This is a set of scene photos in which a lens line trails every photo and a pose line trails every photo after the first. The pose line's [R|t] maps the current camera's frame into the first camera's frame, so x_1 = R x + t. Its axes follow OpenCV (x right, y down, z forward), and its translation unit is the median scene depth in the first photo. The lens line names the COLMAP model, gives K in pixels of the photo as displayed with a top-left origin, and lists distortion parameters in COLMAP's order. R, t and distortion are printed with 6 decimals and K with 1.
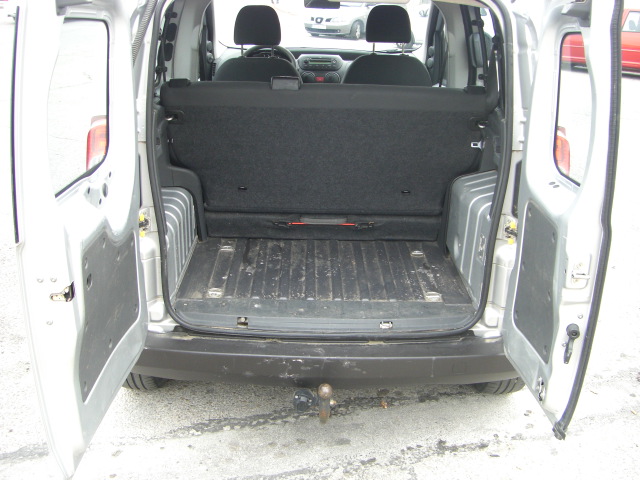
lens RADIAL K [[719.5, 0, 321.0], [0, 719.5, 225.8], [0, 0, 1]] dist [-0.187173, 0.153179]
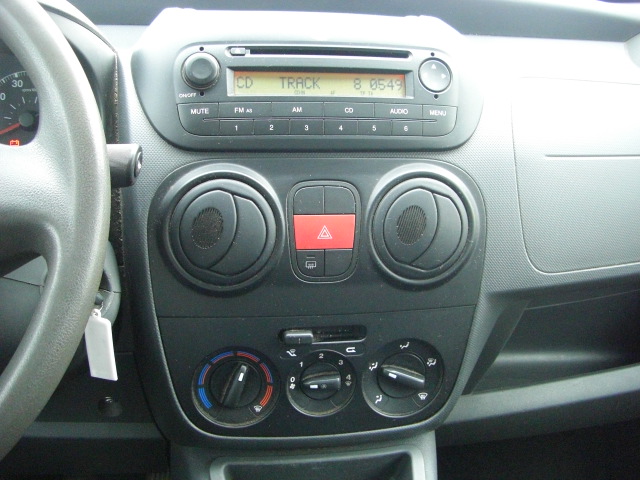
lens RADIAL K [[719.5, 0, 321.0], [0, 719.5, 225.8], [0, 0, 1]] dist [-0.187173, 0.153179]
pose [[0.988406, -0.032760, 0.148256, -0.019724], [0.017647, 0.994615, 0.102125, -0.217453], [-0.150803, -0.098324, 0.983662, 0.878358]]
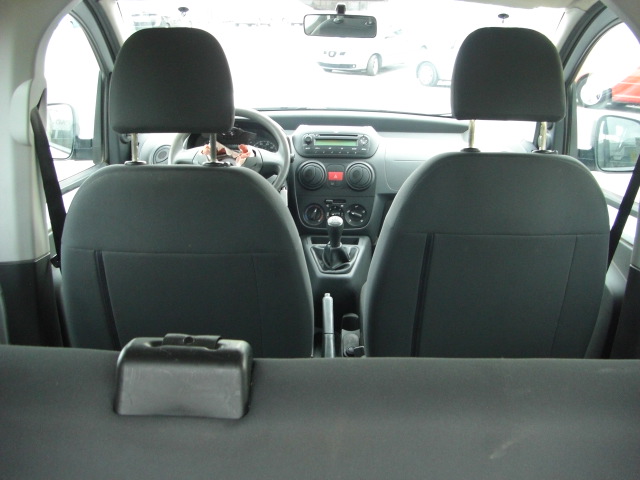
lens RADIAL K [[719.5, 0, 321.0], [0, 719.5, 225.8], [0, 0, 1]] dist [-0.187173, 0.153179]
pose [[0.999824, -0.001941, -0.018670, -0.002356], [0.001109, 0.999010, -0.044482, -0.145964], [0.018738, 0.044453, 0.998836, 0.484478]]
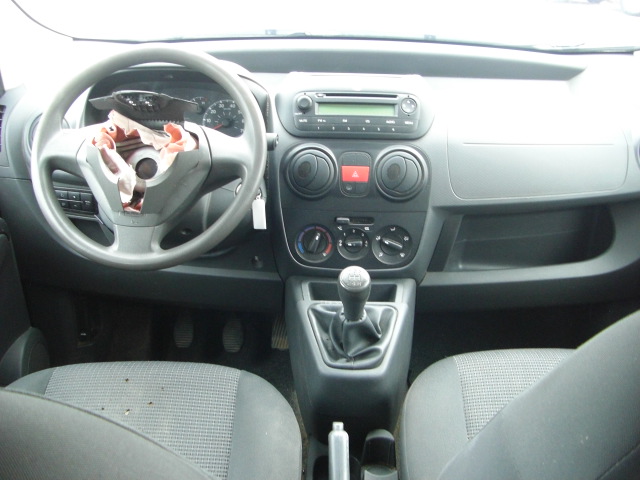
lens RADIAL K [[719.5, 0, 321.0], [0, 719.5, 225.8], [0, 0, 1]] dist [-0.187173, 0.153179]
pose [[0.999375, 0.005916, -0.034840, -0.004827], [-0.002695, 0.995777, 0.091766, -0.209638], [0.035236, -0.091615, 0.995171, 0.721064]]
